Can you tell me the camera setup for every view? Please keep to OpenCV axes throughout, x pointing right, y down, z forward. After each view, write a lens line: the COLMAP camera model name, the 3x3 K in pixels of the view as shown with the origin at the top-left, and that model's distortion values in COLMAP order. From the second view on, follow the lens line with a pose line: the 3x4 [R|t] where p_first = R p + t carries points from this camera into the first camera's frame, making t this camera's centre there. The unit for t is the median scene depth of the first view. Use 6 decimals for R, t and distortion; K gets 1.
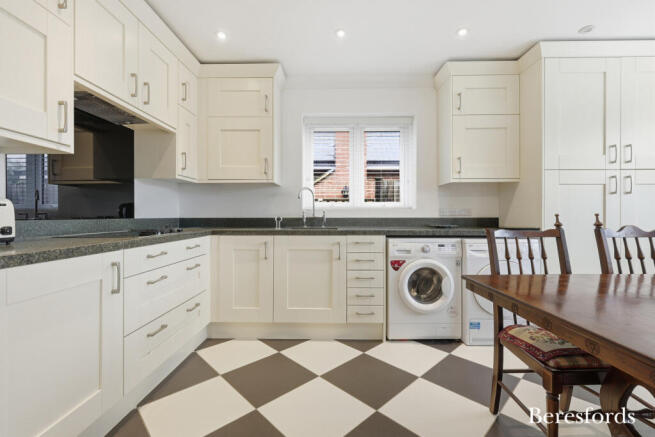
lens RADIAL K [[286.9, 0, 327.1], [0, 286.9, 215.2], [0, 0, 1]] dist [0.003339, 0.000124]
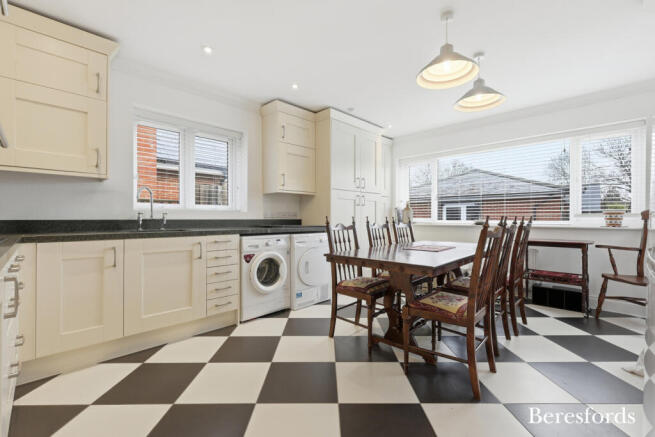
lens RADIAL K [[286.9, 0, 327.3], [0, 286.9, 218.6], [0, 0, 1]] dist [0.003339, 0.000124]
pose [[0.688334, -0.000231, 0.725394, -0.400215], [-0.000435, 1.000000, 0.000732, 0.005548], [-0.725394, -0.000819, 0.688334, -0.071719]]
